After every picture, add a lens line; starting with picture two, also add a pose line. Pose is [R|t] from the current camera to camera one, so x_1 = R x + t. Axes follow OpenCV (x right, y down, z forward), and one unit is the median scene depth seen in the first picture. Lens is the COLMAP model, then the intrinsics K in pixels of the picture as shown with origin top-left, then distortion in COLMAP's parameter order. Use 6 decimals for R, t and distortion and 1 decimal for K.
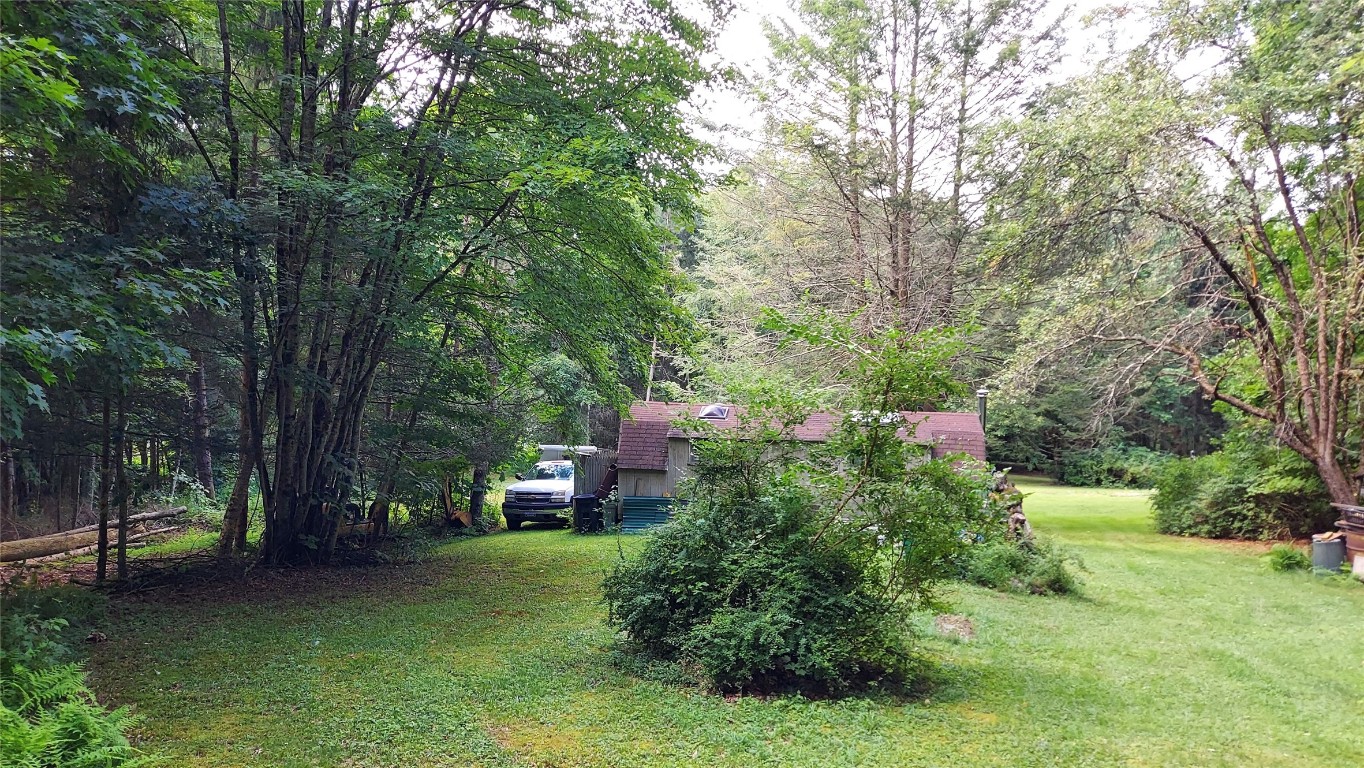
lens RADIAL K [[976.2, 0, 682.0], [0, 976.2, 382.8], [0, 0, 1]] dist [0.050798, -0.042686]
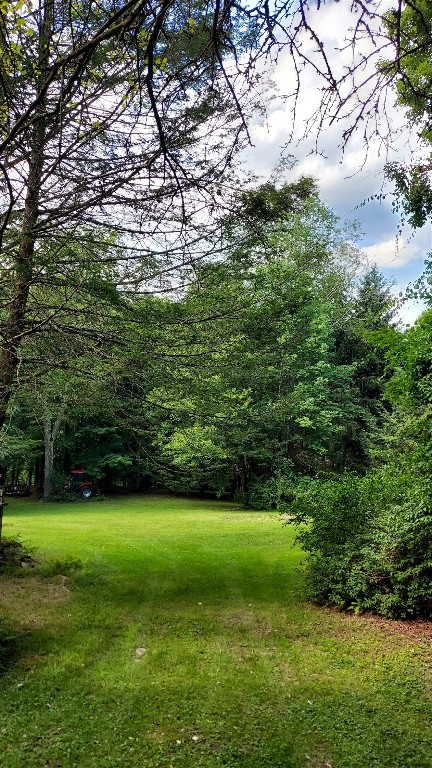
lens RADIAL K [[549.7, 0, 216.4], [0, 549.7, 384.4], [0, 0, 1]] dist [0.050798, -0.042686]
pose [[0.965390, 0.034033, 0.258579, 0.344438], [-0.003254, 0.992944, -0.118538, 0.064502], [-0.260789, 0.113594, 0.958690, 0.694542]]
